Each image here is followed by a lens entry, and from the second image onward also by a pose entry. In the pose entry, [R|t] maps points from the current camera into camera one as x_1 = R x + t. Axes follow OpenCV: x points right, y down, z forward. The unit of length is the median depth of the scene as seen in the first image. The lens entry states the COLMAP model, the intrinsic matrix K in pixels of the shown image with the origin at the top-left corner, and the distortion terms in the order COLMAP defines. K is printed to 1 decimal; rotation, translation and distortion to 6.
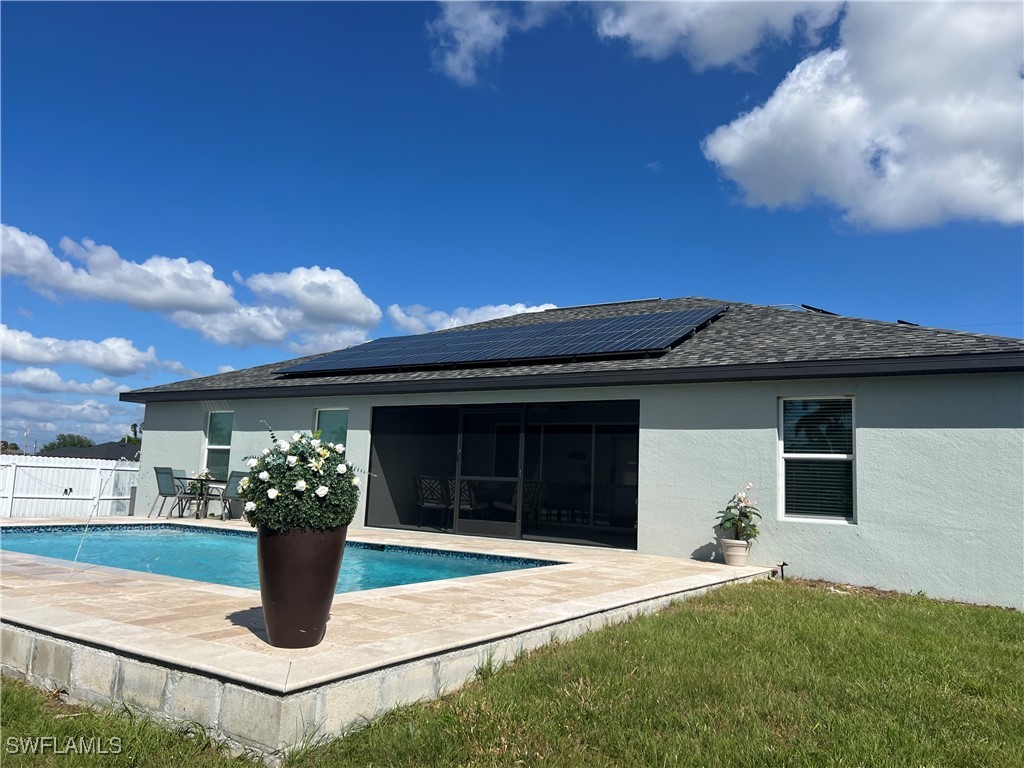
lens RADIAL K [[763.5, 0, 512.6], [0, 763.5, 385.7], [0, 0, 1]] dist [0.071996, -0.088118]
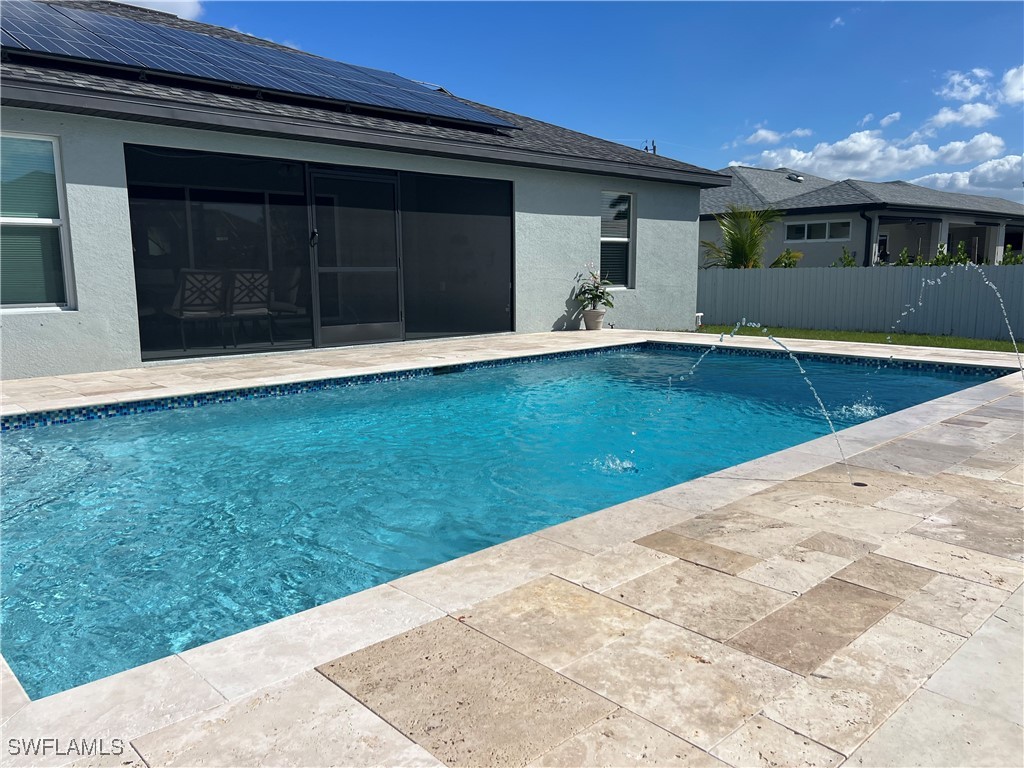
lens RADIAL K [[763.5, 0, 512.6], [0, 763.5, 385.7], [0, 0, 1]] dist [0.071996, -0.088118]
pose [[0.256433, -0.192063, 0.947288, -0.821725], [-0.106574, 0.968465, 0.225206, 0.051200], [-0.960669, -0.158707, 0.227878, 0.739731]]
